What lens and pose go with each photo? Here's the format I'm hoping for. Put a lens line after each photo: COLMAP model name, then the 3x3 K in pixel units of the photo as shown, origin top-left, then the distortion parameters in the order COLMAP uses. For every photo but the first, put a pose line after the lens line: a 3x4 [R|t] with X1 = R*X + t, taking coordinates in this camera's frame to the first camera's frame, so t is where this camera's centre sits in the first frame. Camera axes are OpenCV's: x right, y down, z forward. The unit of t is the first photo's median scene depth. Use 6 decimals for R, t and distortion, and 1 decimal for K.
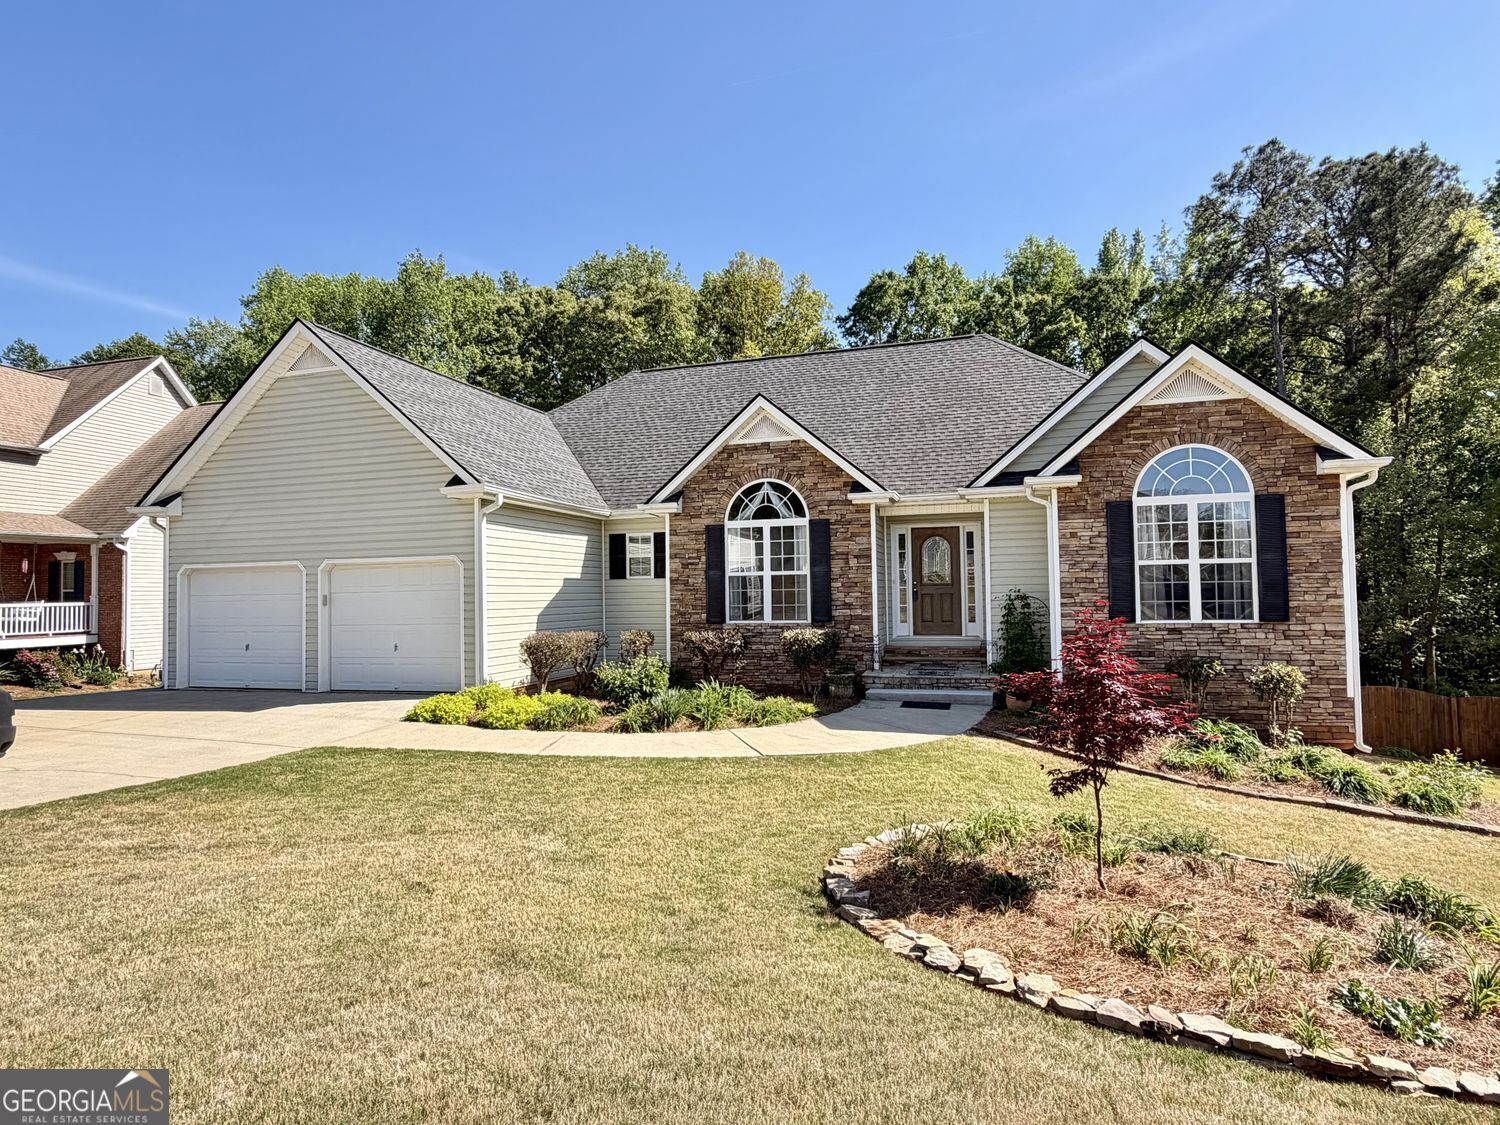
lens RADIAL K [[822.1, 0, 743.2], [0, 822.1, 566.3], [0, 0, 1]] dist [0.001574, 0.001618]
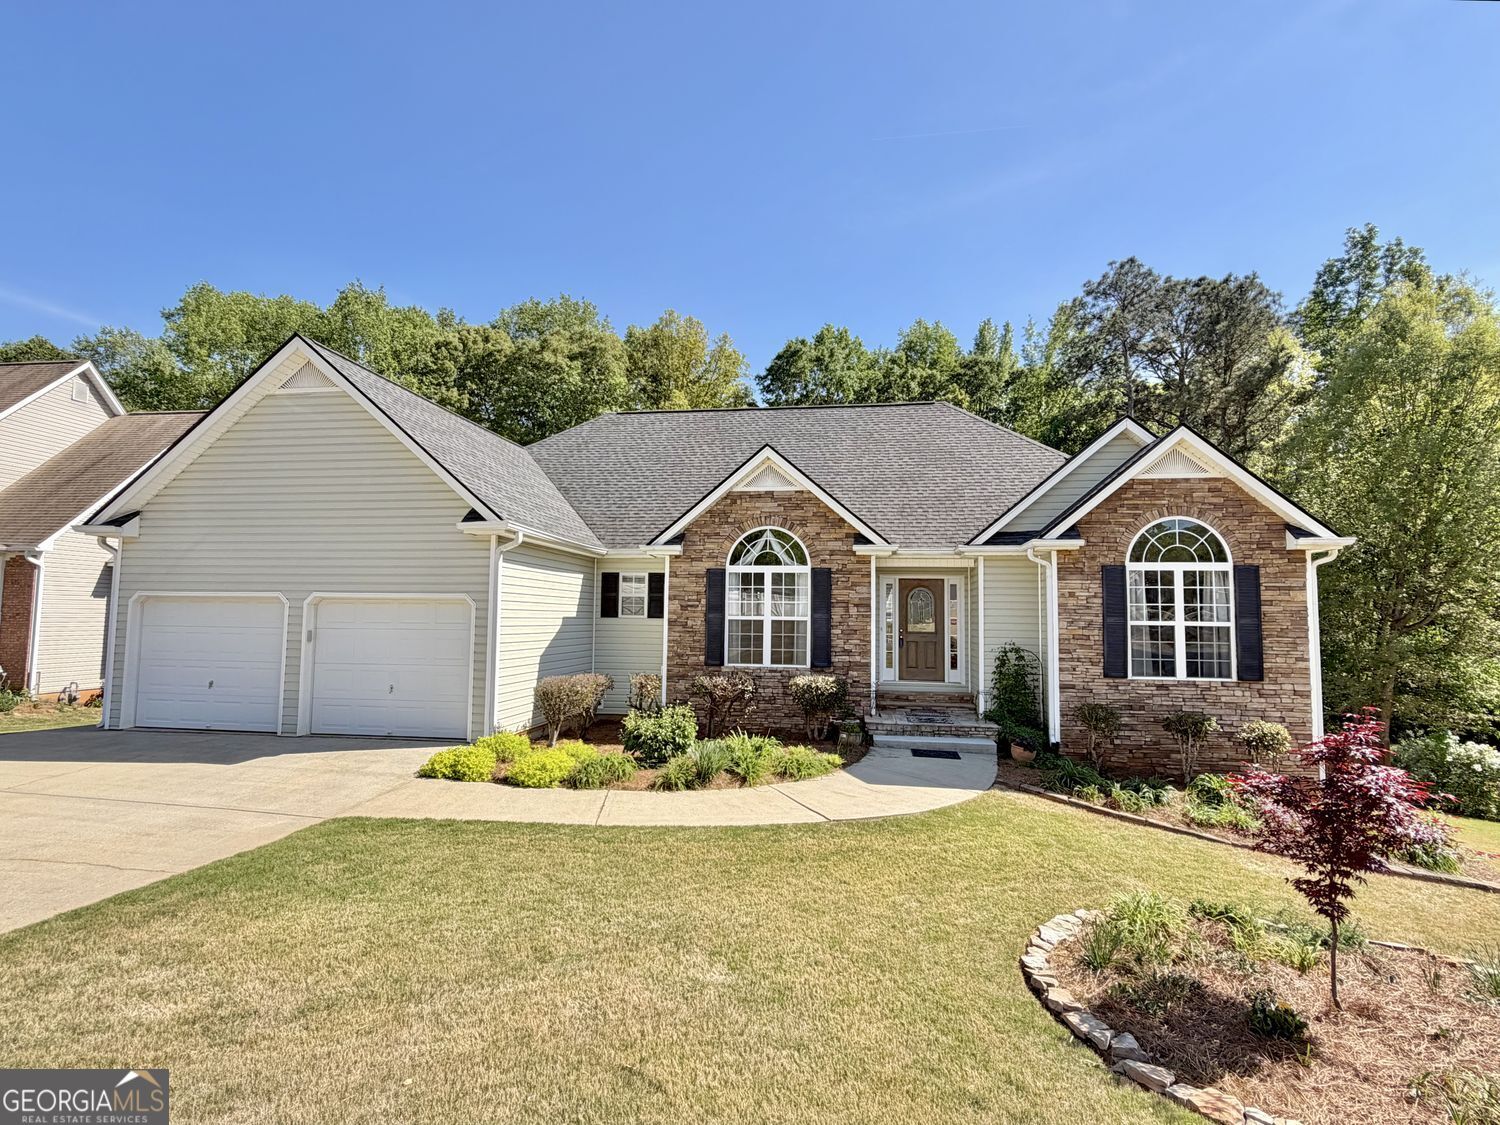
lens RADIAL K [[735.6, 0, 750.2], [0, 735.6, 566.6], [0, 0, 1]] dist [0.003802, -0.000051]
pose [[0.988284, 0.038859, 0.147595, -0.131783], [-0.033495, 0.998691, -0.038652, -0.019763], [-0.148904, 0.033256, 0.988292, 0.094188]]
